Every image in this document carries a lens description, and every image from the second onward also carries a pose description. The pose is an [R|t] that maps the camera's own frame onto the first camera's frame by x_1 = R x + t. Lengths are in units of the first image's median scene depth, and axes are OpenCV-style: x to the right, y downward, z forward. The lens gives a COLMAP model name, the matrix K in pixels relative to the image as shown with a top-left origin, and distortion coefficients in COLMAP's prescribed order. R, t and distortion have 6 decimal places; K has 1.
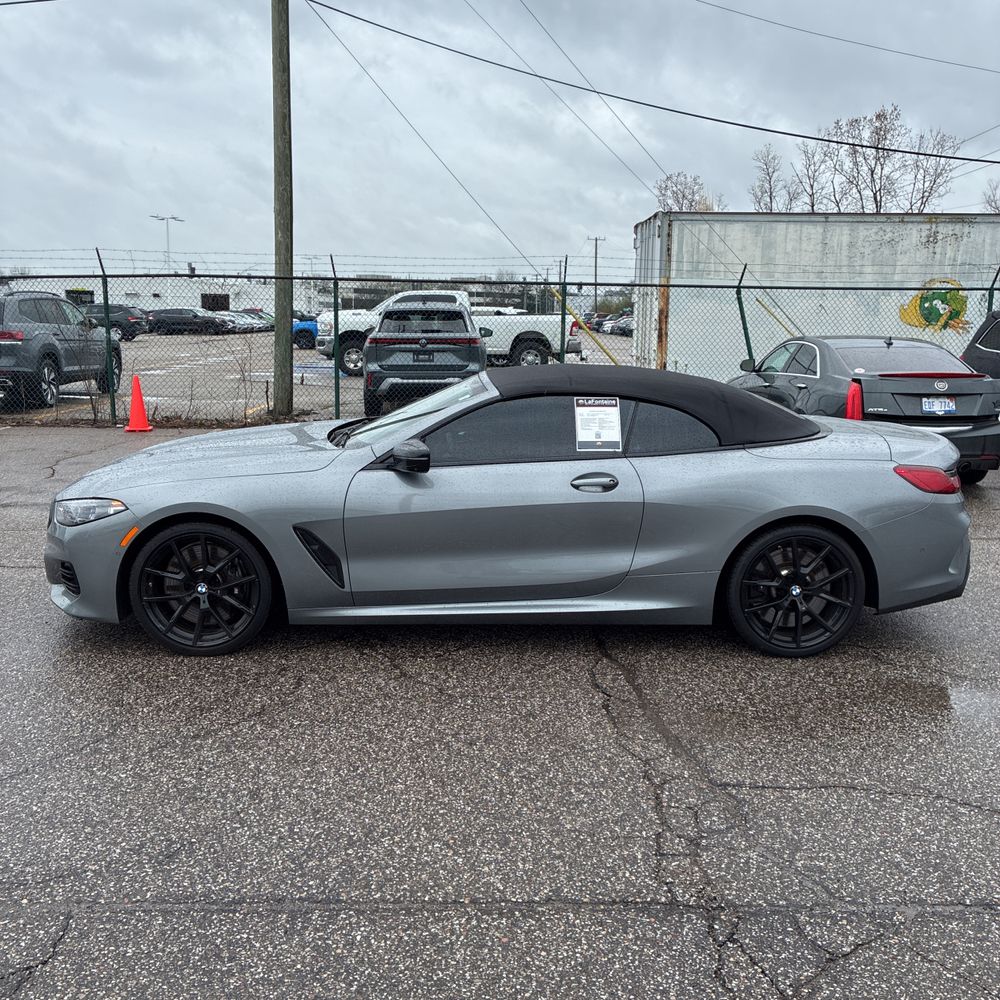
lens RADIAL K [[1006.2, 0, 495.2], [0, 1006.2, 483.0], [0, 0, 1]] dist [0.014337, 0.028710]
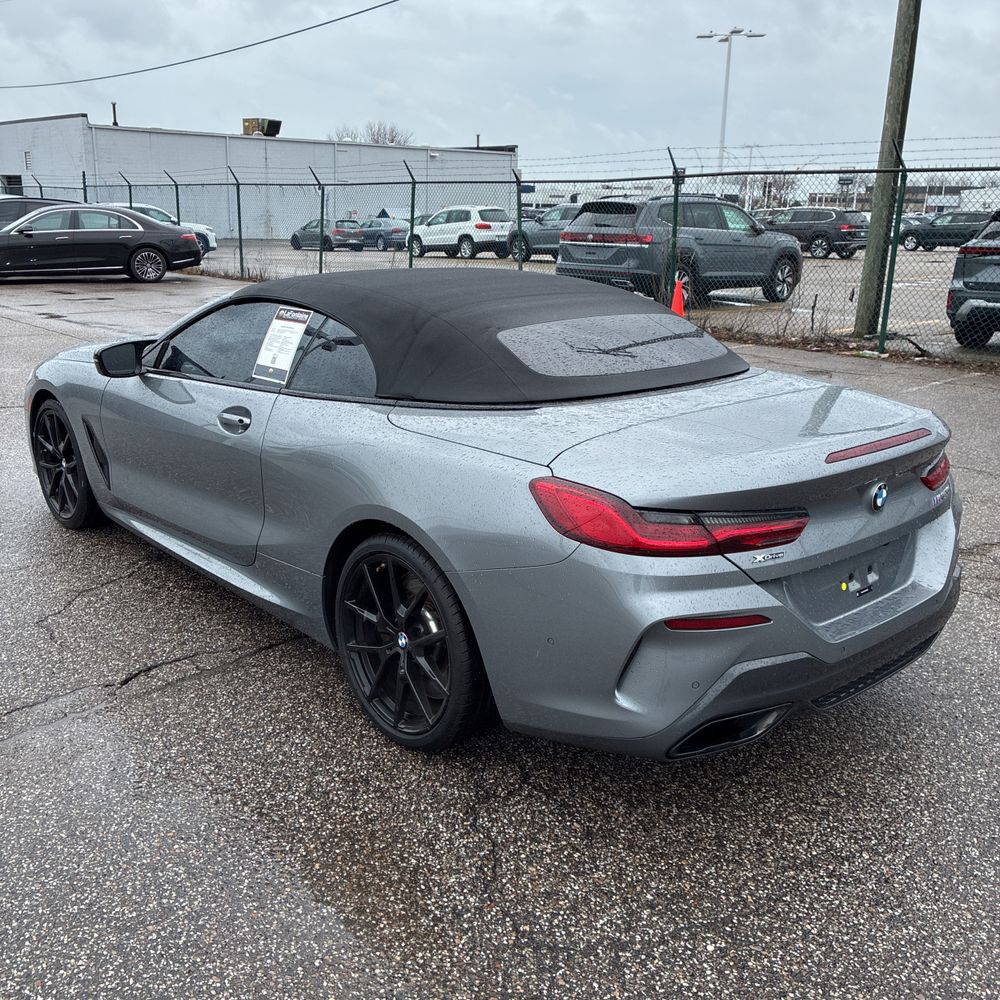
lens RADIAL K [[1006.2, 0, 495.2], [0, 1006.2, 483.0], [0, 0, 1]] dist [0.014337, 0.028710]
pose [[0.646344, 0.194550, -0.737828, 0.260232], [-0.131821, 0.980881, 0.143161, -0.028798], [0.751574, 0.004729, 0.659632, 0.211680]]
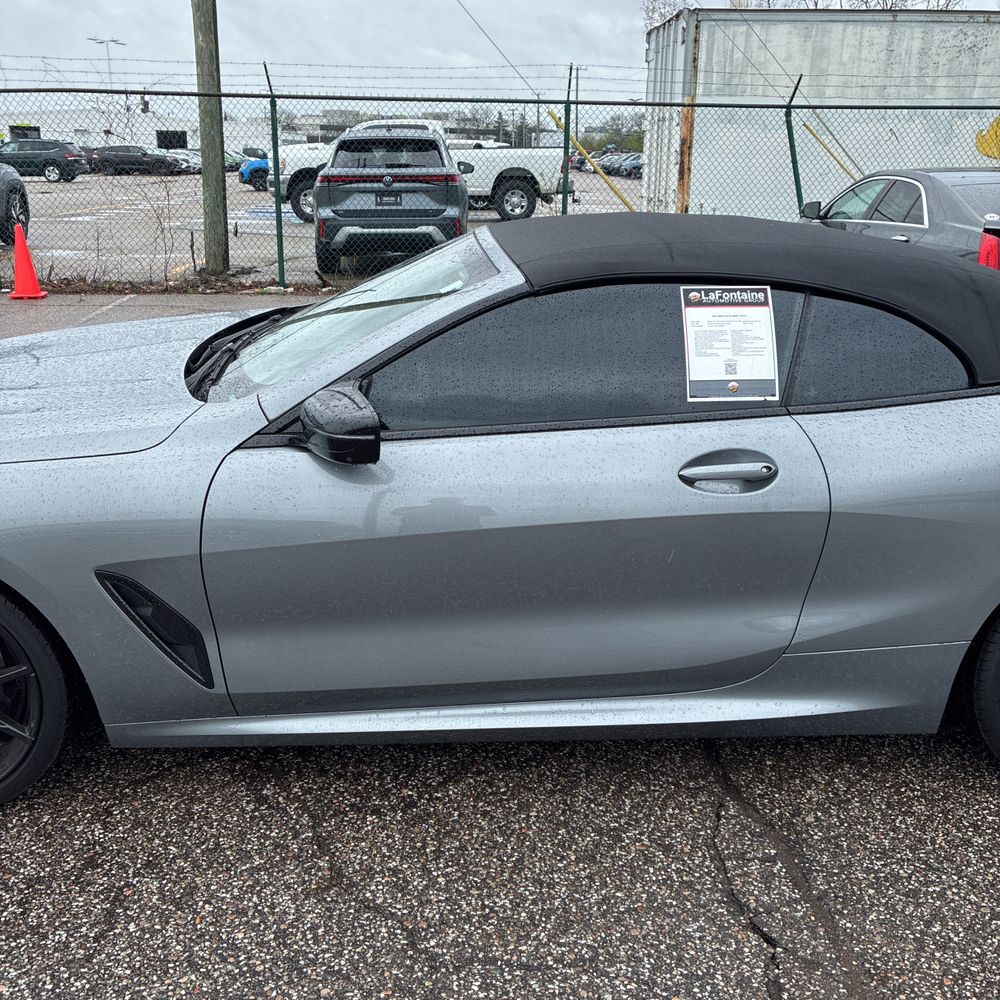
lens RADIAL K [[1019.8, 0, 496.7], [0, 1019.8, 484.8], [0, 0, 1]] dist [-0.032995, 0.102626]
pose [[0.999669, -0.010062, 0.023698, -0.007458], [0.006415, 0.988787, 0.149197, -0.021877], [-0.024934, -0.148996, 0.988523, 0.171604]]
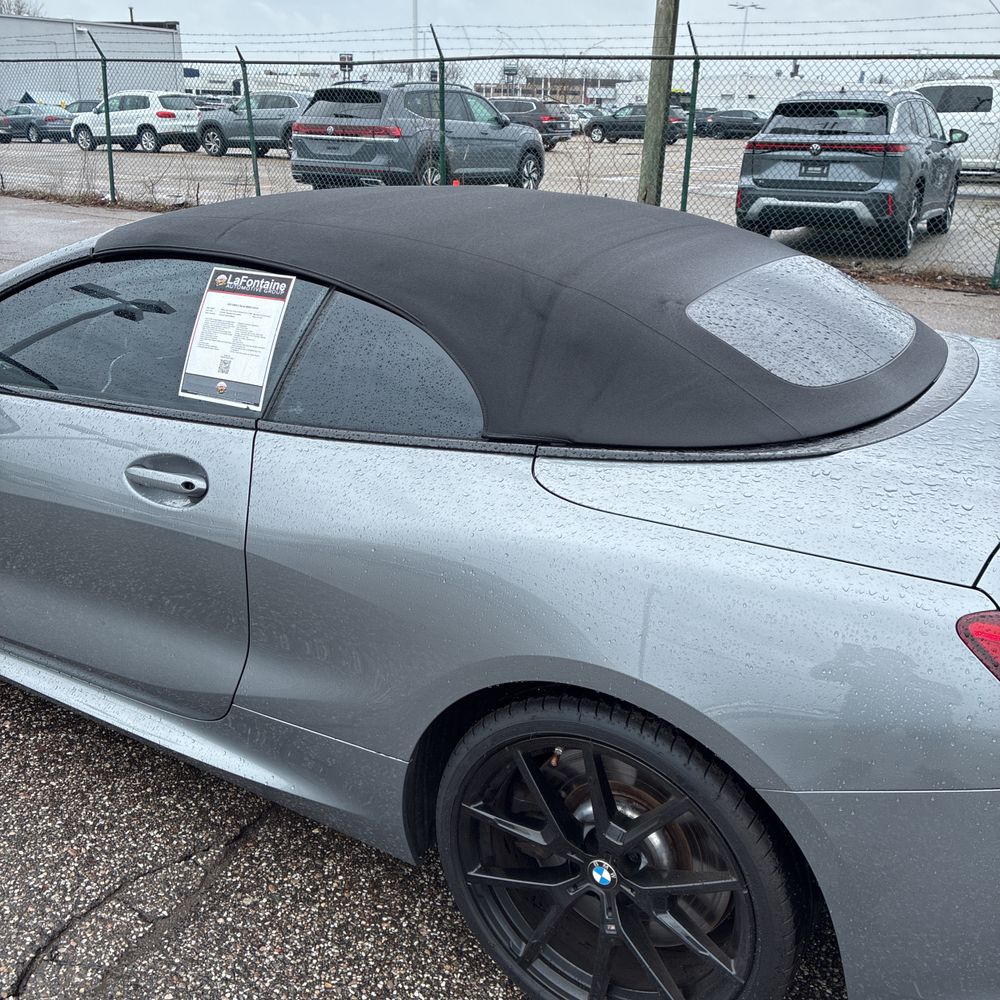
lens RADIAL K [[1006.2, 0, 495.2], [0, 1006.2, 483.0], [0, 0, 1]] dist [0.014337, 0.028710]
pose [[0.847838, 0.189710, -0.495157, 0.139178], [-0.097539, 0.973672, 0.206033, -0.032528], [0.521207, -0.126386, 0.844020, 0.233912]]
